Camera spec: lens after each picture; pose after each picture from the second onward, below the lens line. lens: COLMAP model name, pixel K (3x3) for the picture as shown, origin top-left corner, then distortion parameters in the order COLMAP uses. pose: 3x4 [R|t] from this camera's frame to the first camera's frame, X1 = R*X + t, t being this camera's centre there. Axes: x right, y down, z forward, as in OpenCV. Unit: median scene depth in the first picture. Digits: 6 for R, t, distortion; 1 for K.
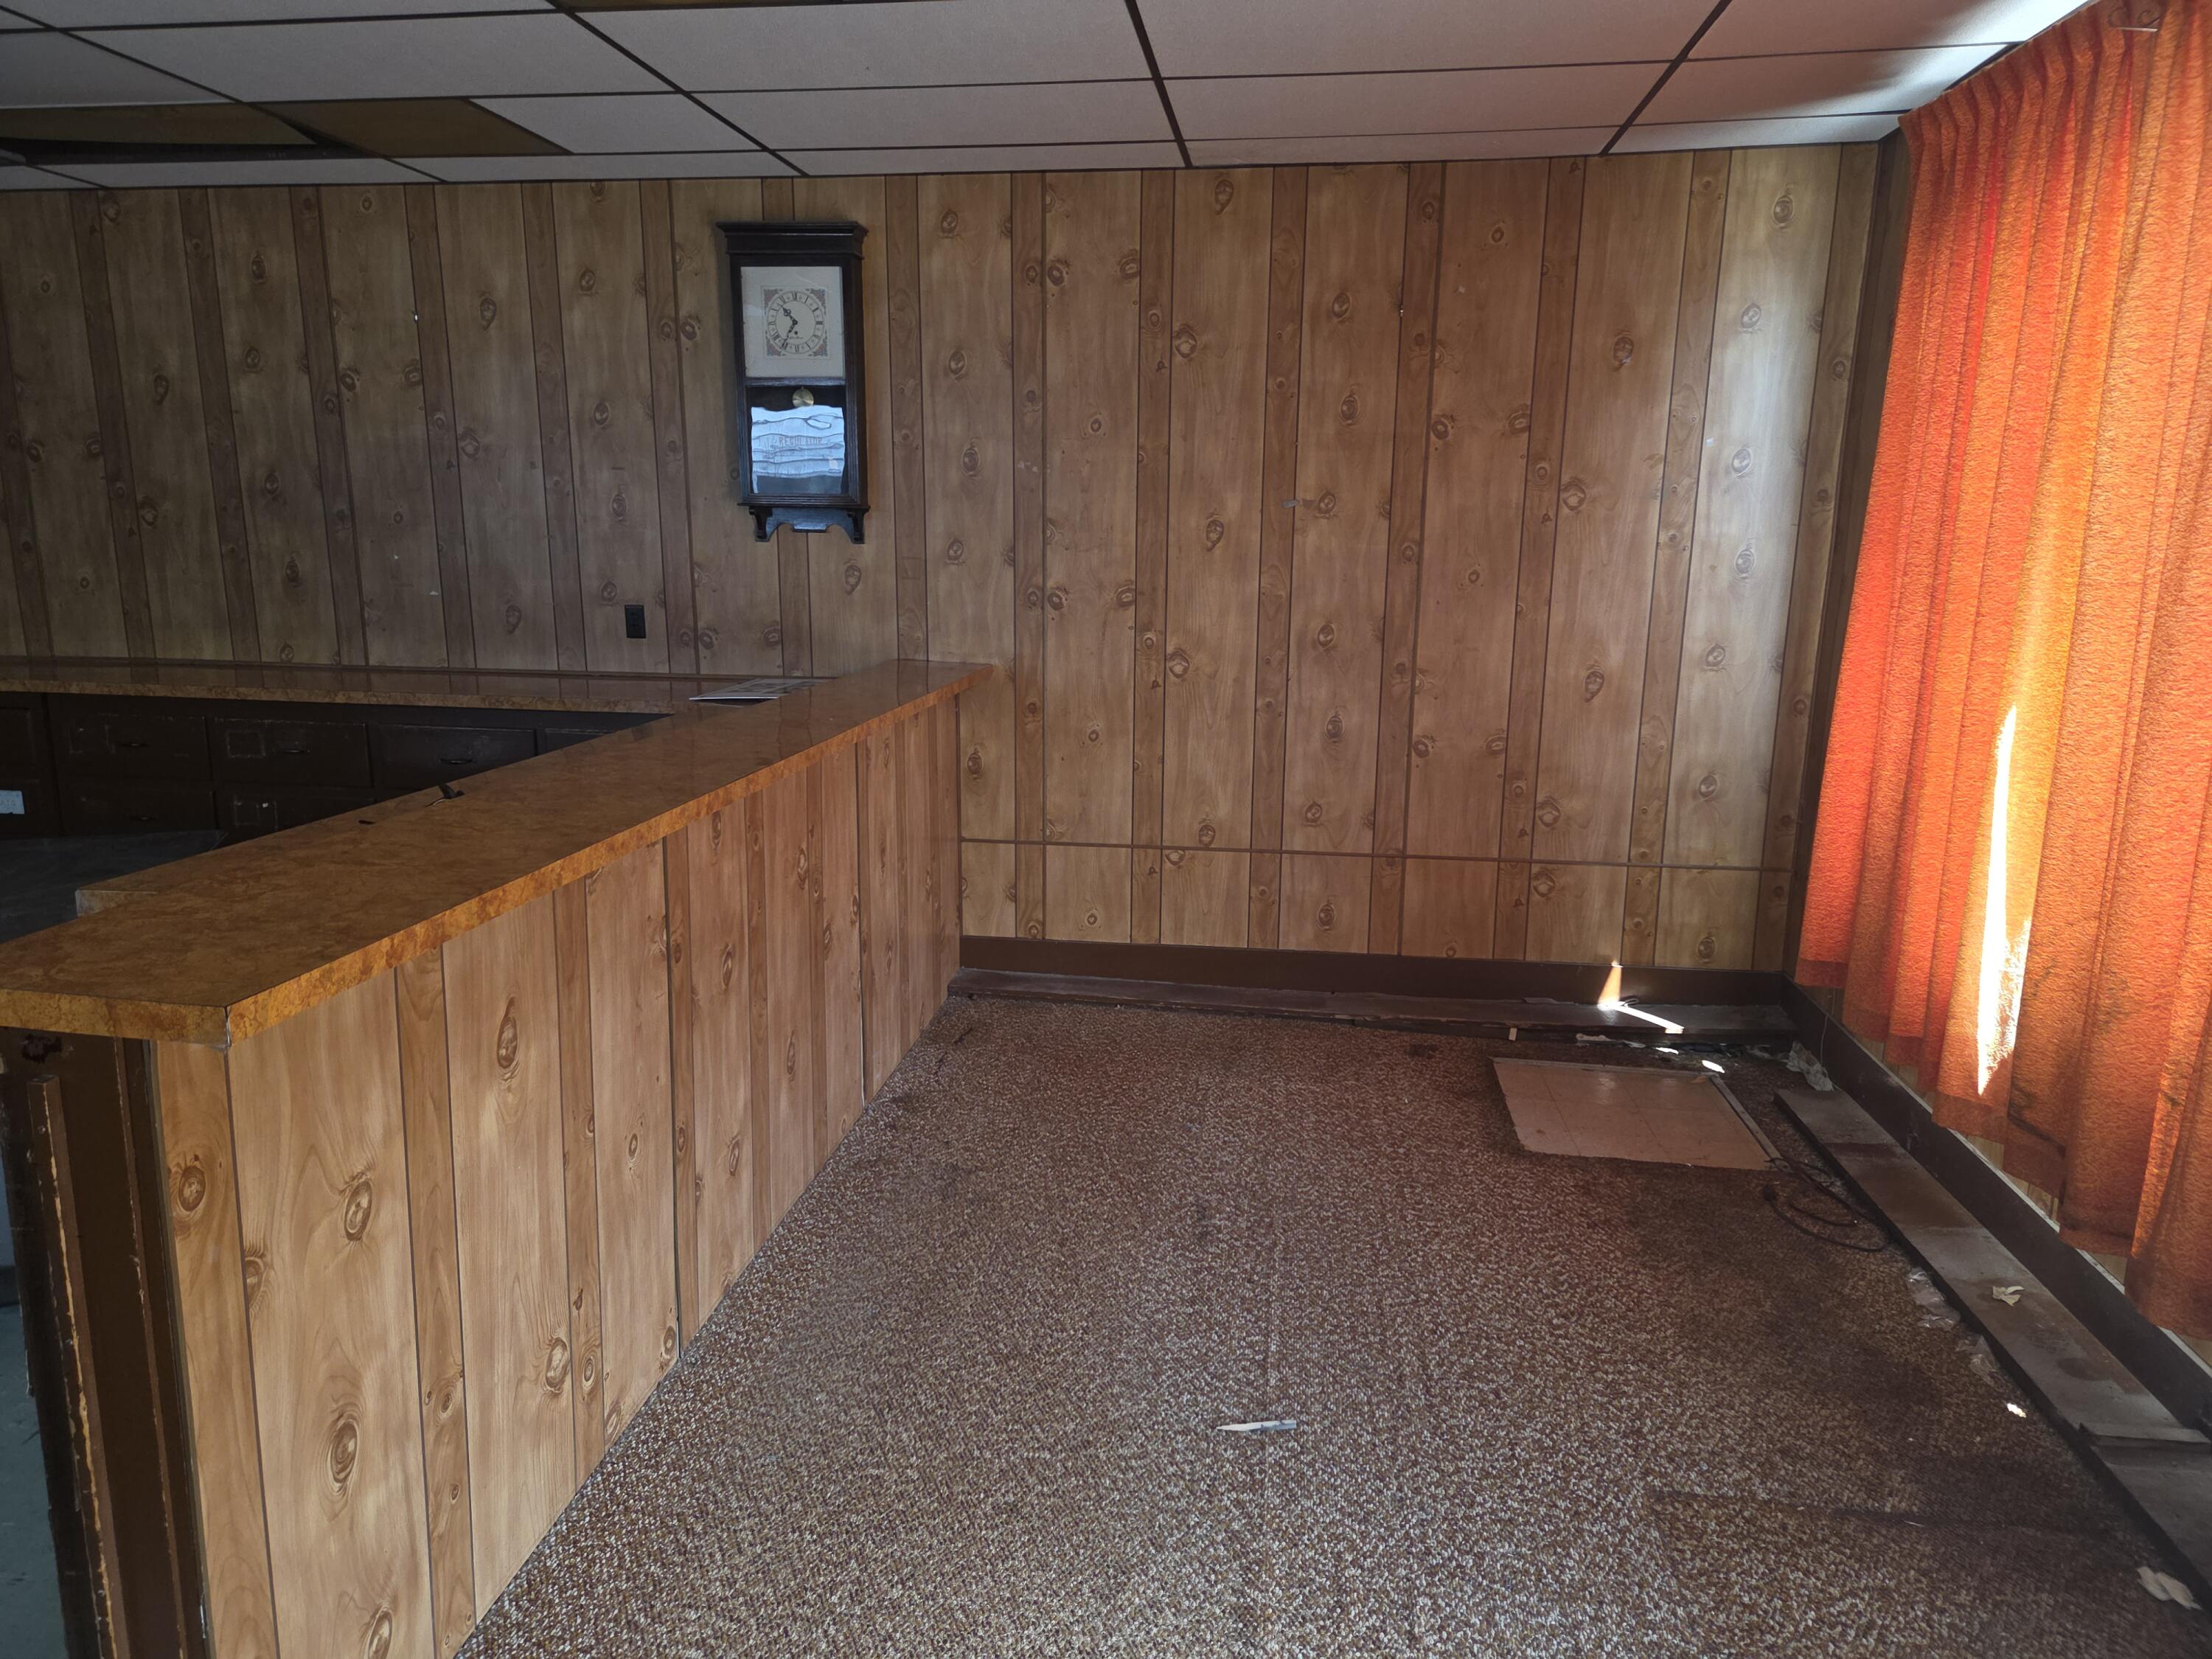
lens RADIAL K [[1480.5, 0, 1104.5], [0, 1480.5, 837.8], [0, 0, 1]] dist [0.084197, -0.077439]
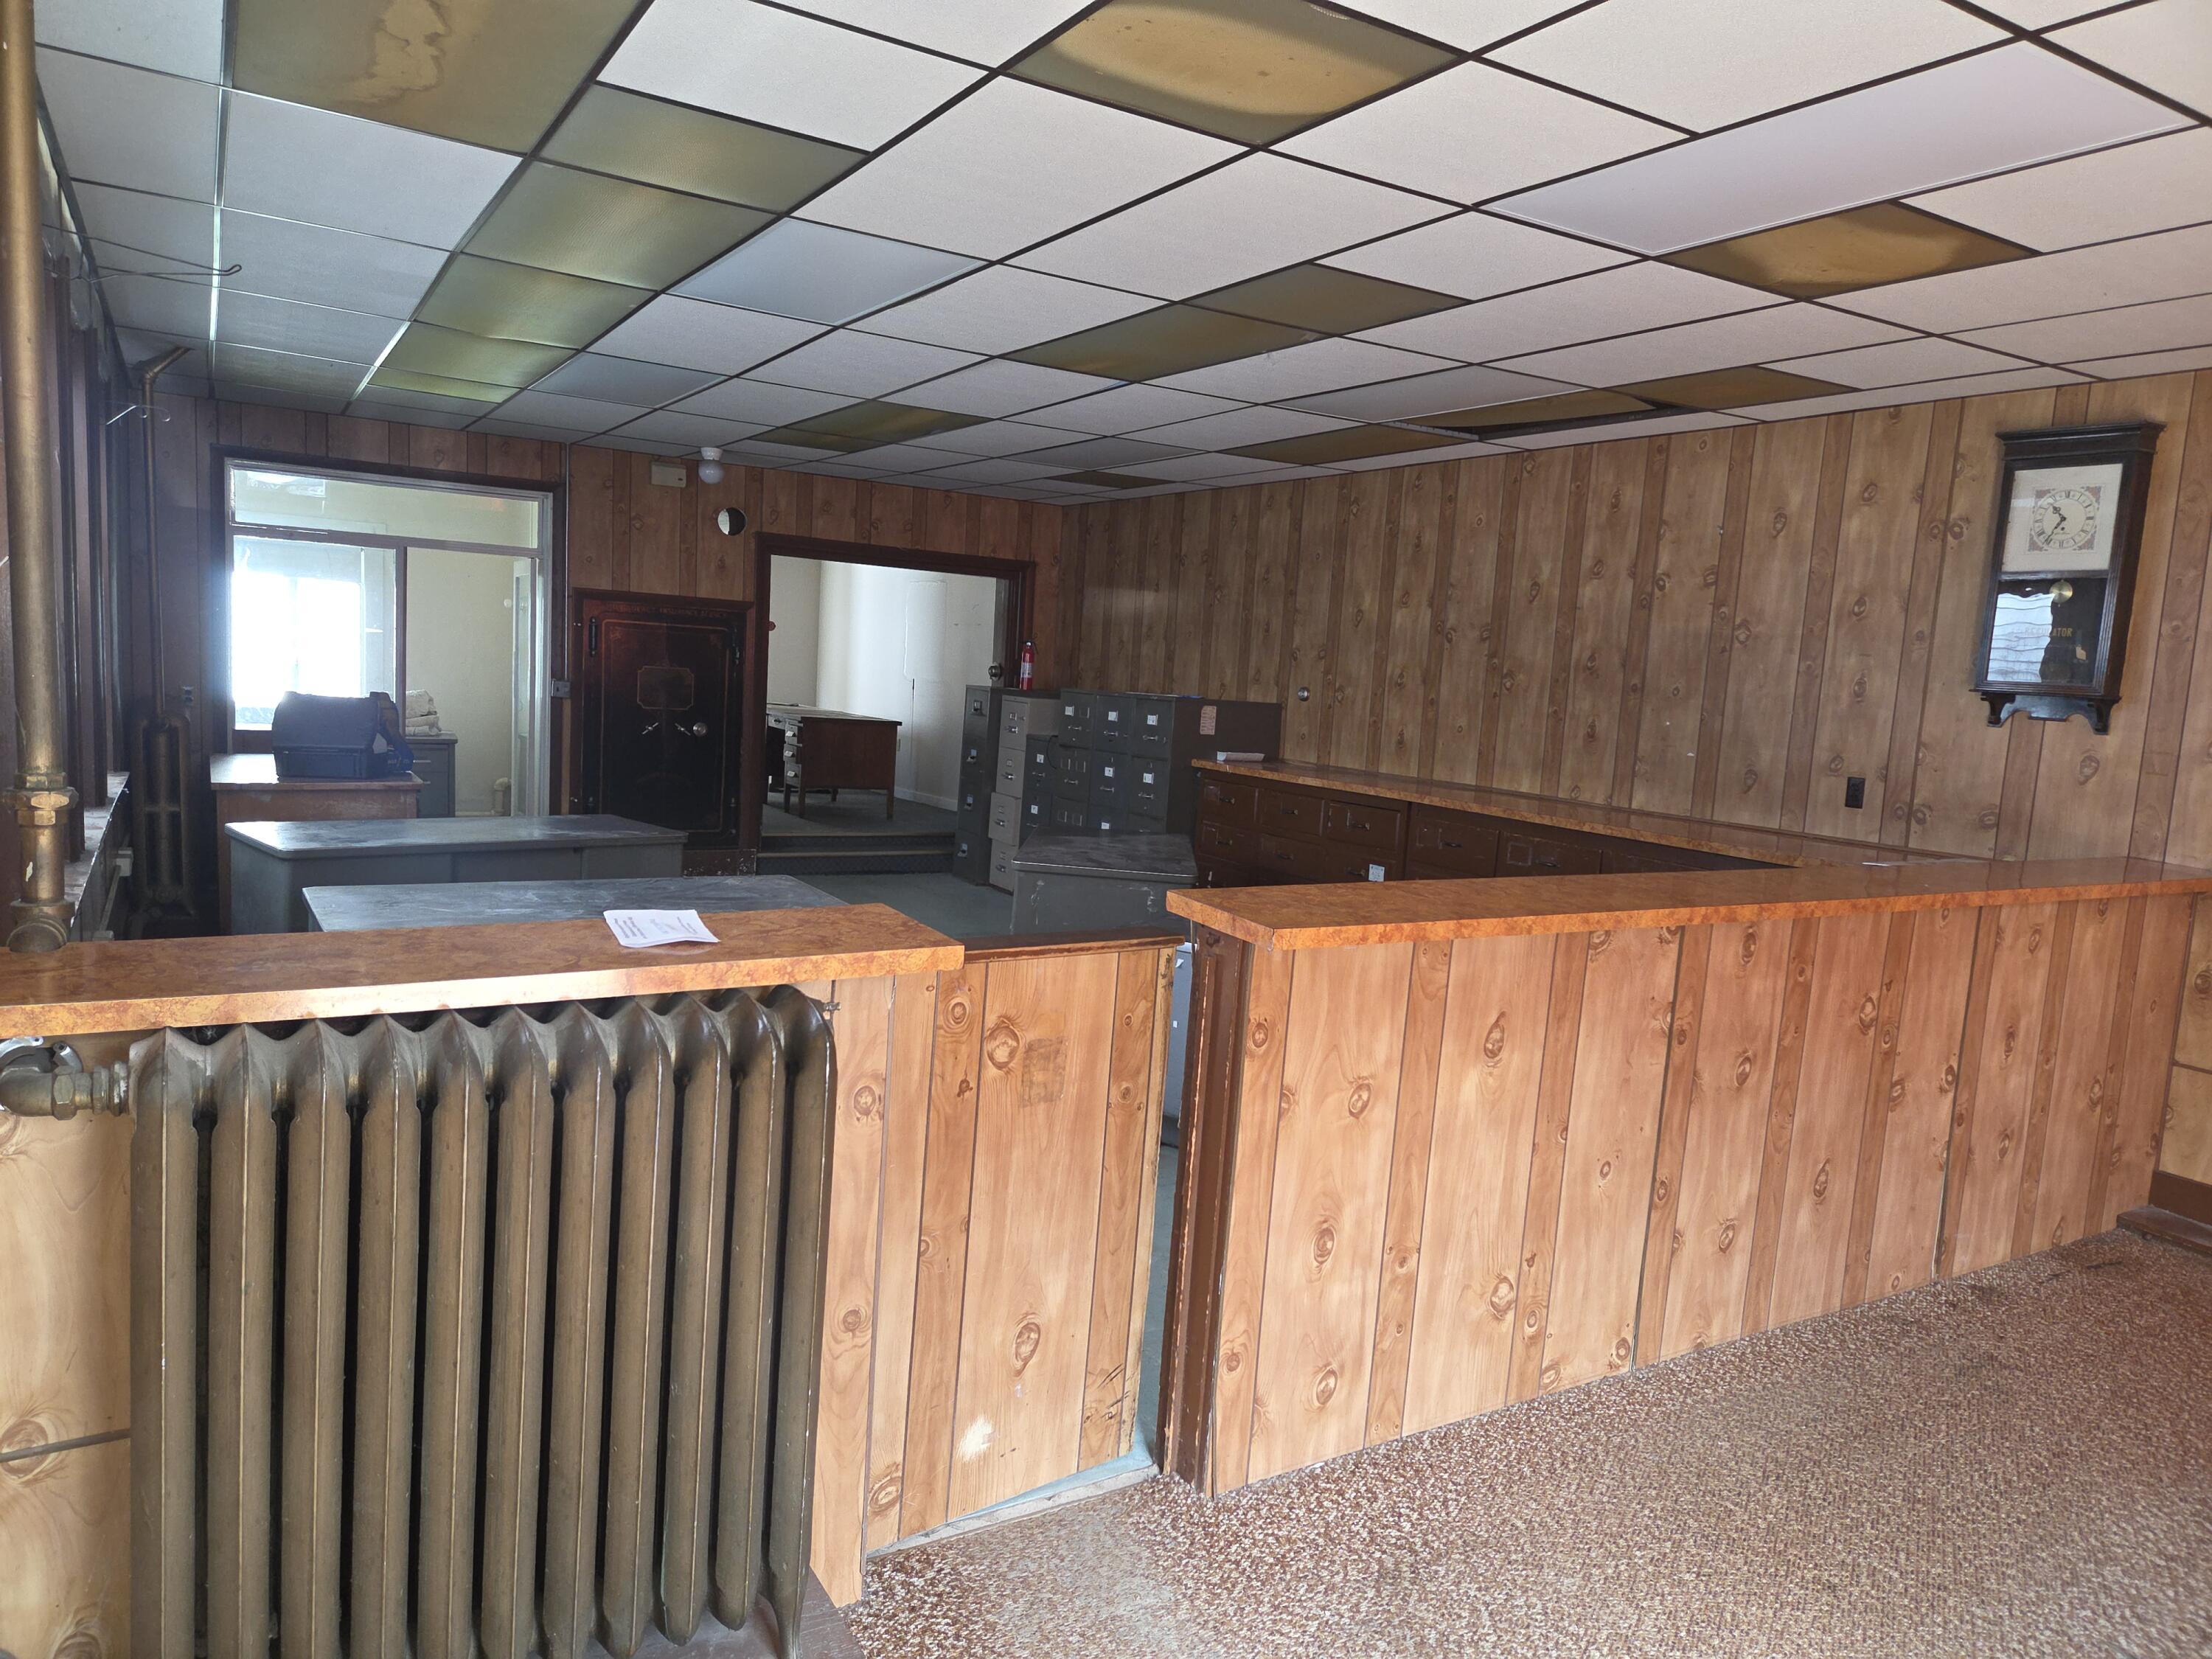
lens RADIAL K [[1462.0, 0, 1109.6], [0, 1462.0, 806.8], [0, 0, 1]] dist [0.089480, -0.070506]
pose [[0.632456, 0.108147, -0.767010, 0.264731], [-0.211675, 0.976646, -0.036836, 0.029285], [0.745113, 0.185654, 0.640577, -0.137308]]
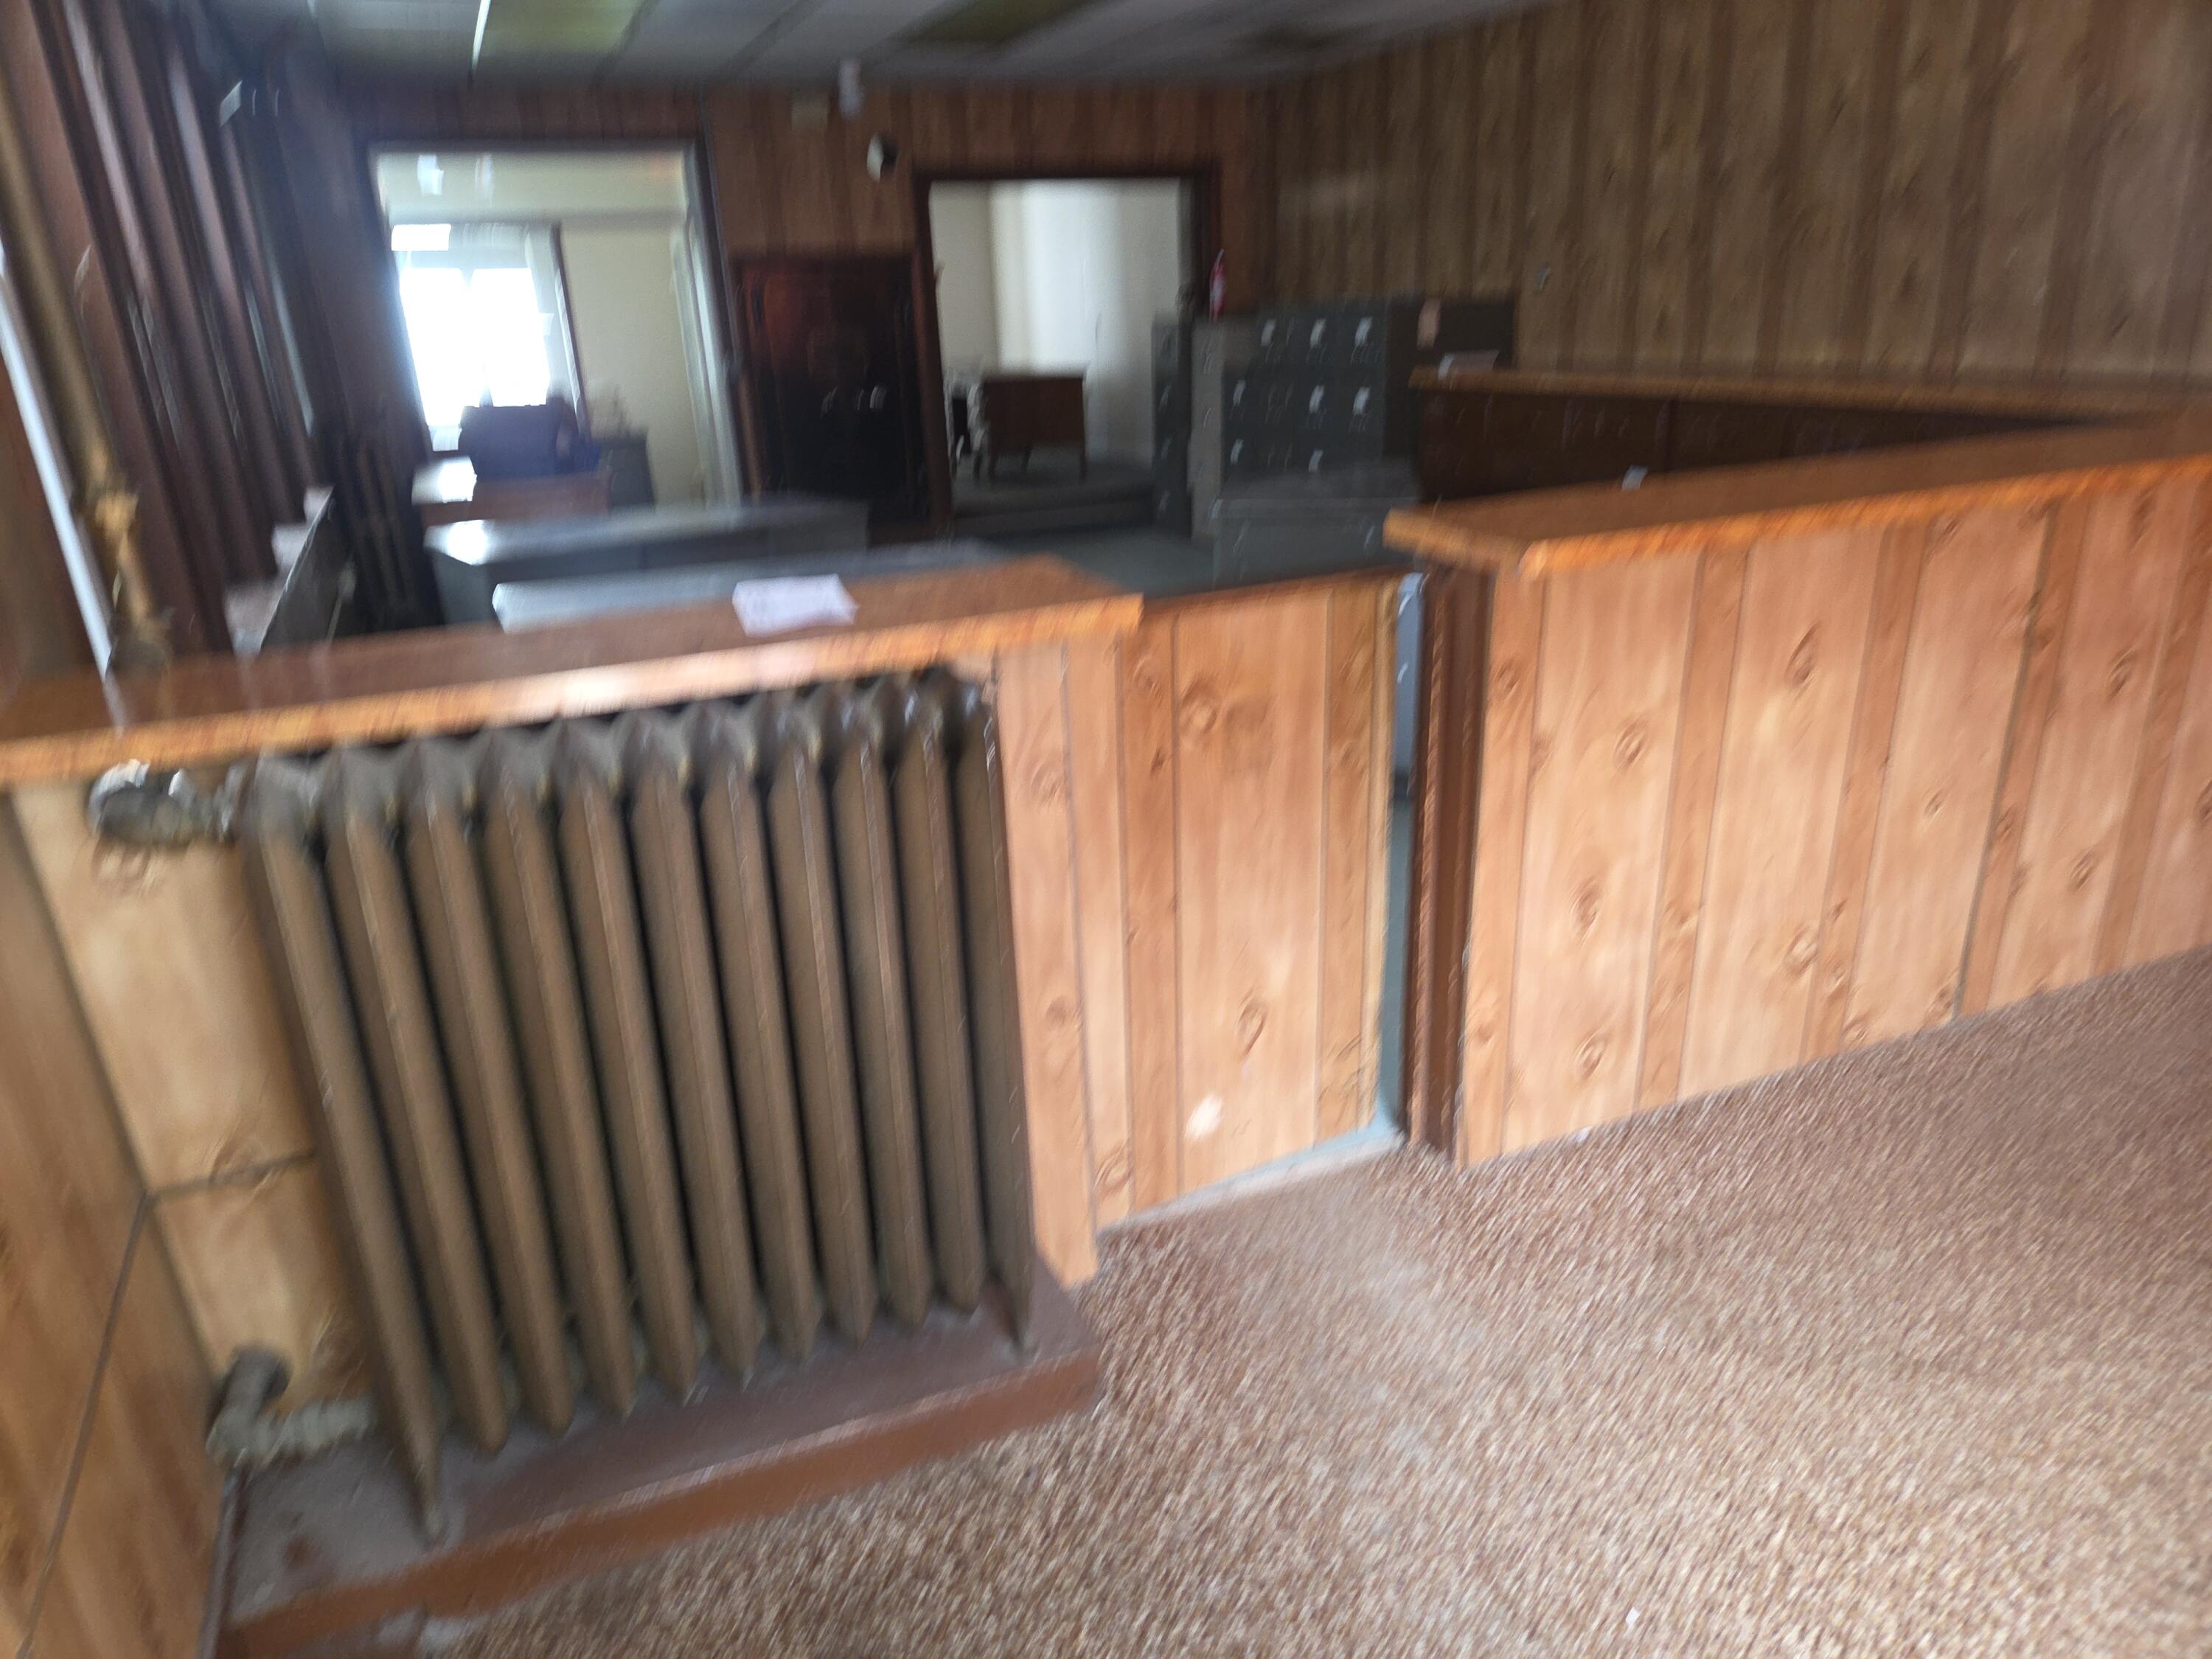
lens RADIAL K [[1471.2, 0, 1058.8], [0, 1471.2, 818.0], [0, 0, 1]] dist [0.074278, -0.072086]
pose [[0.500539, 0.256317, -0.826899, 0.196190], [-0.121927, 0.966516, 0.225789, 0.036912], [0.857085, -0.012195, 0.515031, -0.071845]]
